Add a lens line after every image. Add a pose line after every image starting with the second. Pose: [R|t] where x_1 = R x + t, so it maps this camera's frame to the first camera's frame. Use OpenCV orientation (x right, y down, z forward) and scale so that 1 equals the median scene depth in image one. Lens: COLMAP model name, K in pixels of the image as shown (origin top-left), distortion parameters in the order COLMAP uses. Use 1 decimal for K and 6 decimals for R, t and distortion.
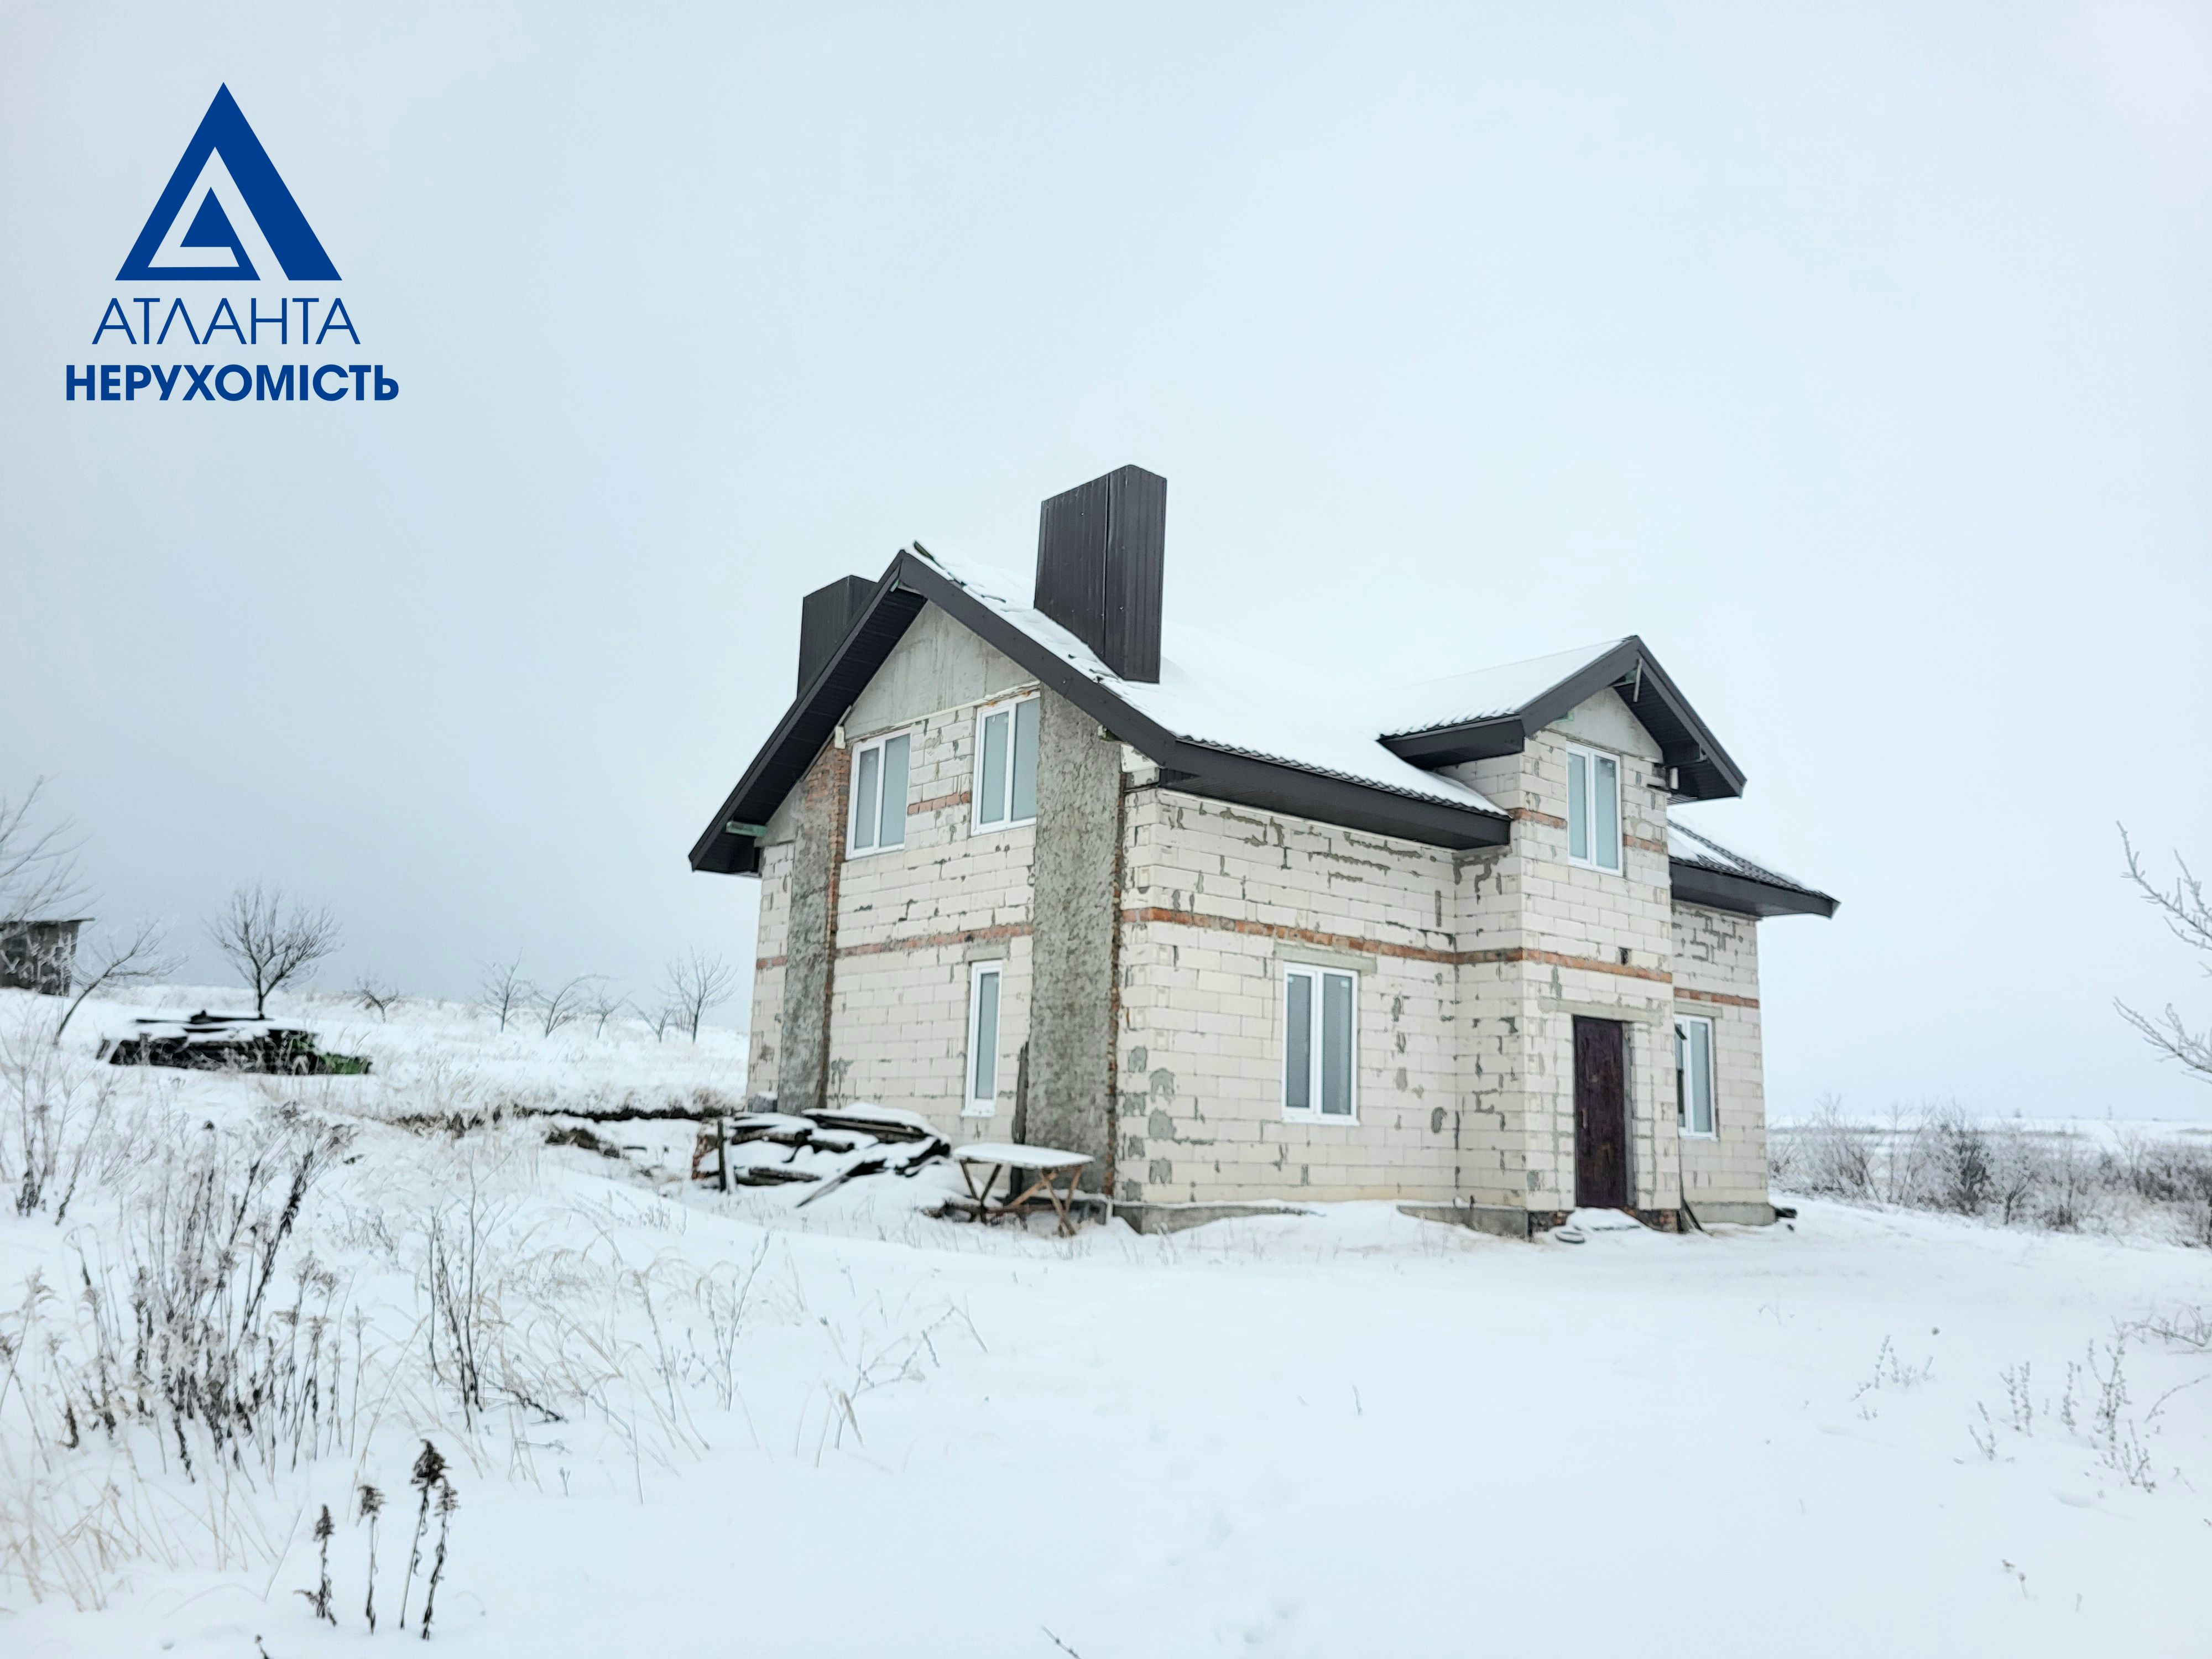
lens RADIAL K [[1654.3, 0, 1135.2], [0, 1654.3, 832.4], [0, 0, 1]] dist [0.041407, -0.009638]
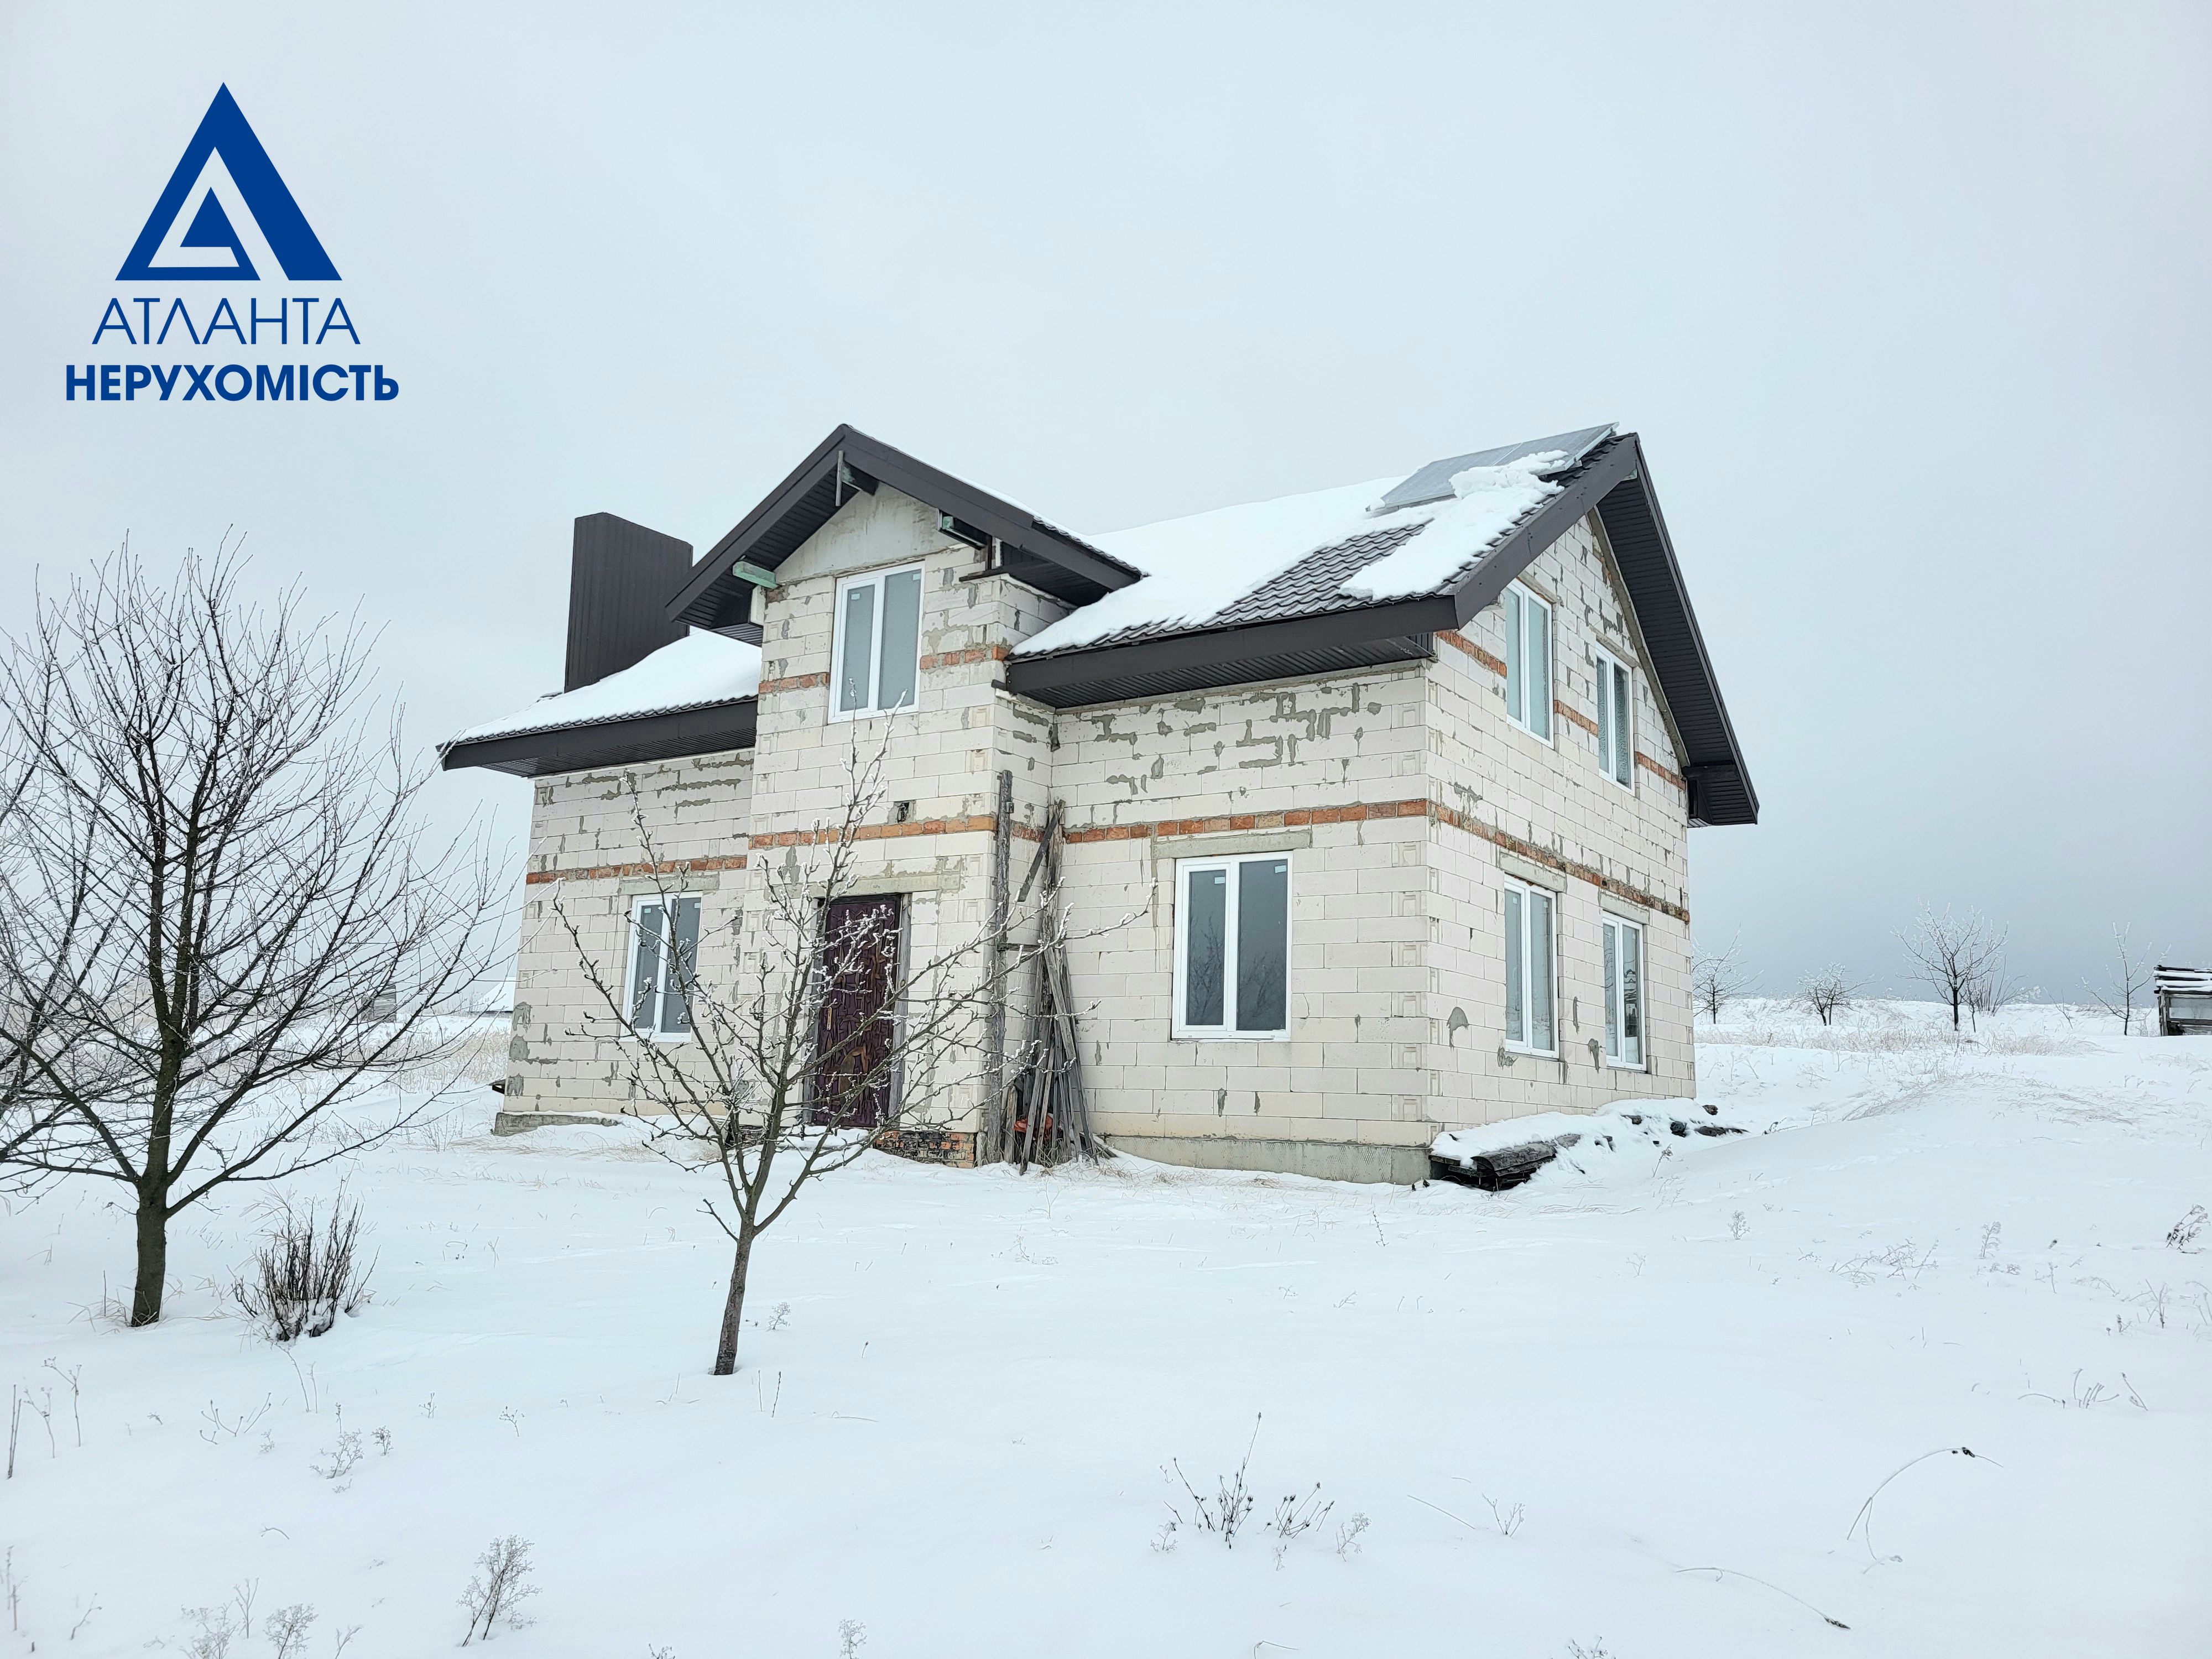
lens RADIAL K [[1654.3, 0, 1101.4], [0, 1654.3, 820.4], [0, 0, 1]] dist [0.041407, -0.009638]
pose [[0.258481, -0.188527, -0.947442, 1.119269], [0.153021, 0.976379, -0.152538, 0.224074], [0.953820, -0.105550, 0.281224, 0.912505]]
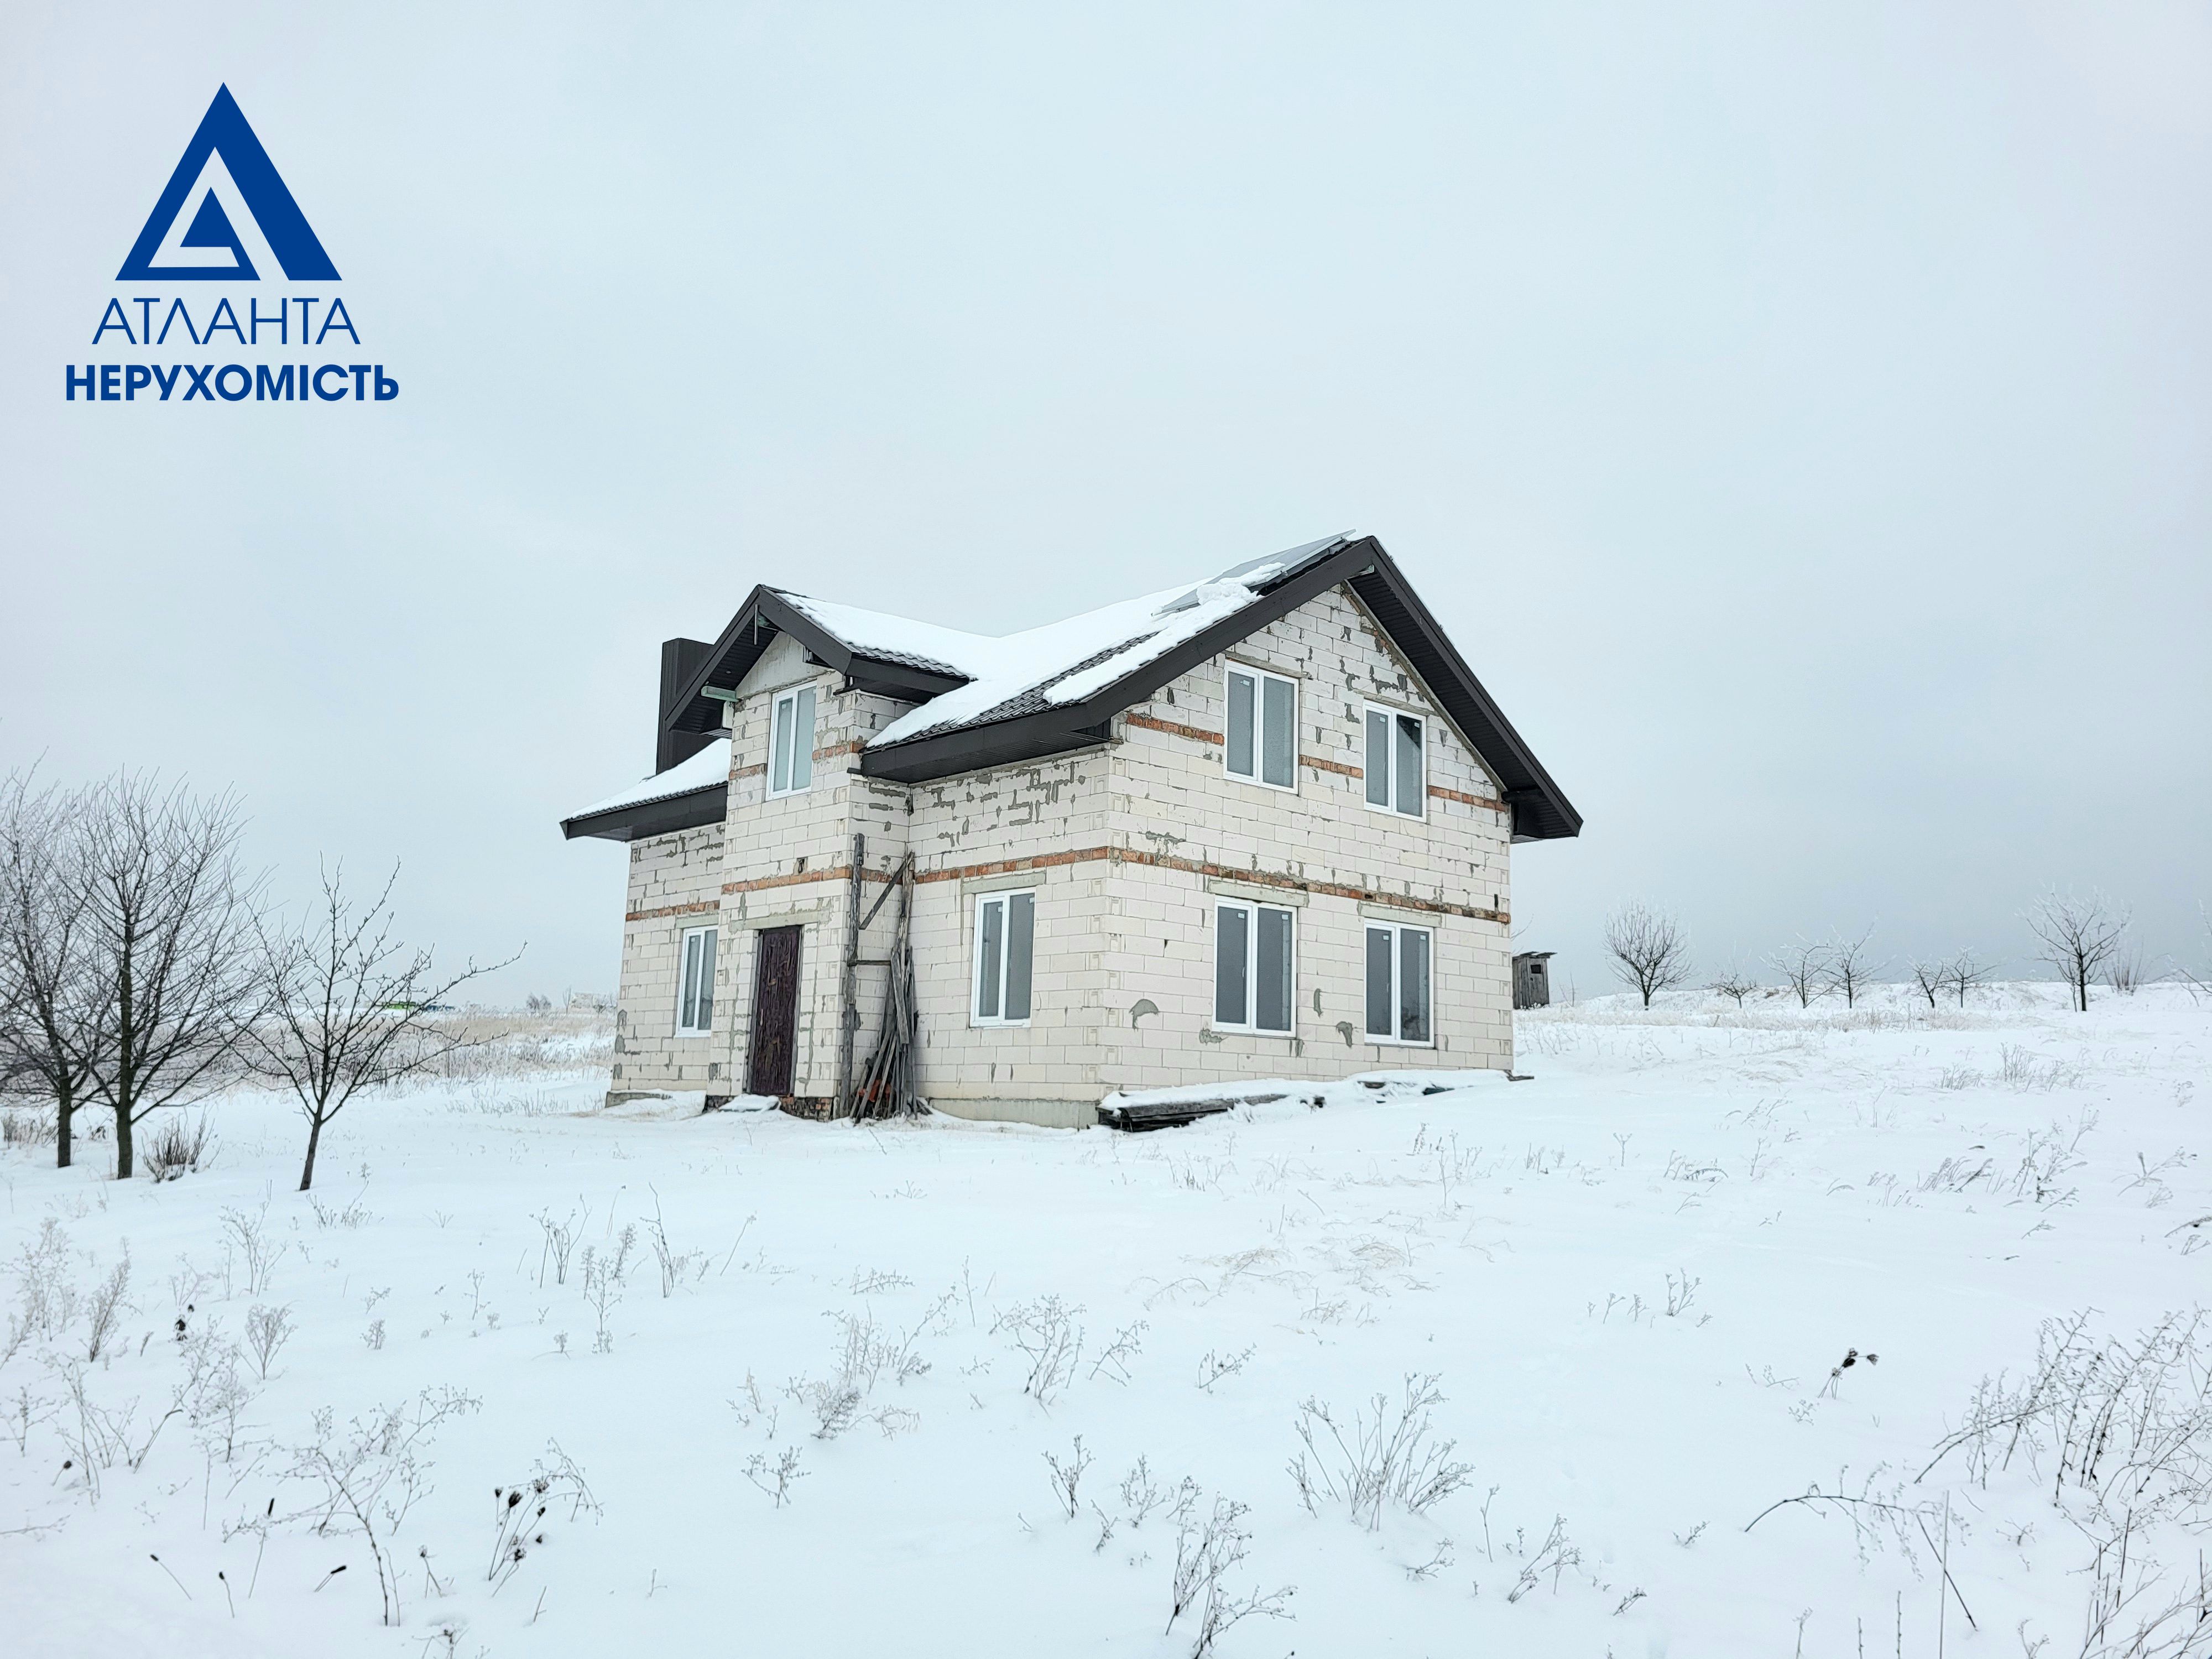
lens RADIAL K [[1654.3, 0, 1125.3], [0, 1654.3, 813.2], [0, 0, 1]] dist [0.041407, -0.009638]
pose [[0.031472, -0.199718, -0.979348, 1.439199], [0.158540, 0.968426, -0.192396, 0.297988], [0.986851, -0.149211, 0.062142, 1.205532]]
